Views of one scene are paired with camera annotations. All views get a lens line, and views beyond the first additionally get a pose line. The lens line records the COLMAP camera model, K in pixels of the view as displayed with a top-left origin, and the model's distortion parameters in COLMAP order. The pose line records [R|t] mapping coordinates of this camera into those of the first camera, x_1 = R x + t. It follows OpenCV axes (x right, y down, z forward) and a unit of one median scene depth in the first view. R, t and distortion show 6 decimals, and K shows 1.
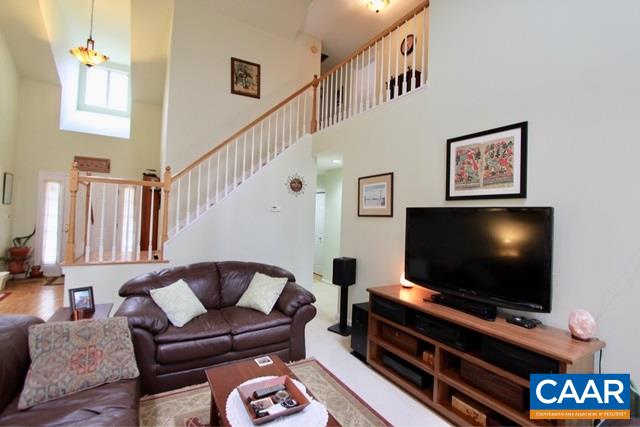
lens RADIAL K [[297.1, 0, 324.1], [0, 297.1, 210.2], [0, 0, 1]] dist [-0.011496, 0.002510]
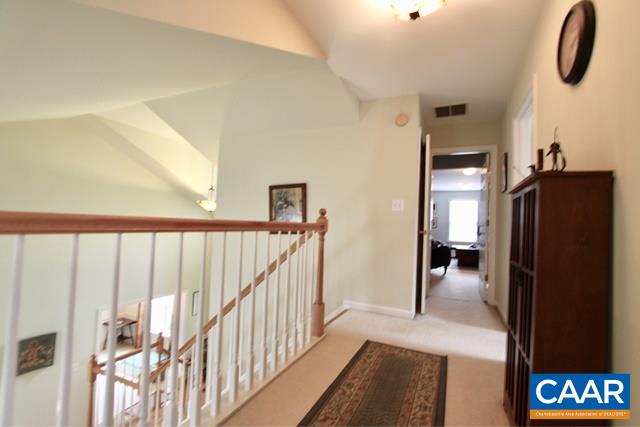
lens RADIAL K [[286.6, 0, 318.6], [0, 286.6, 215.0], [0, 0, 1]] dist [-0.002339, -0.000133]
pose [[0.547422, -0.027780, -0.836395, 0.517332], [-0.002431, 0.999392, -0.034785, -0.590105], [0.836853, 0.021075, 0.547022, 0.996394]]
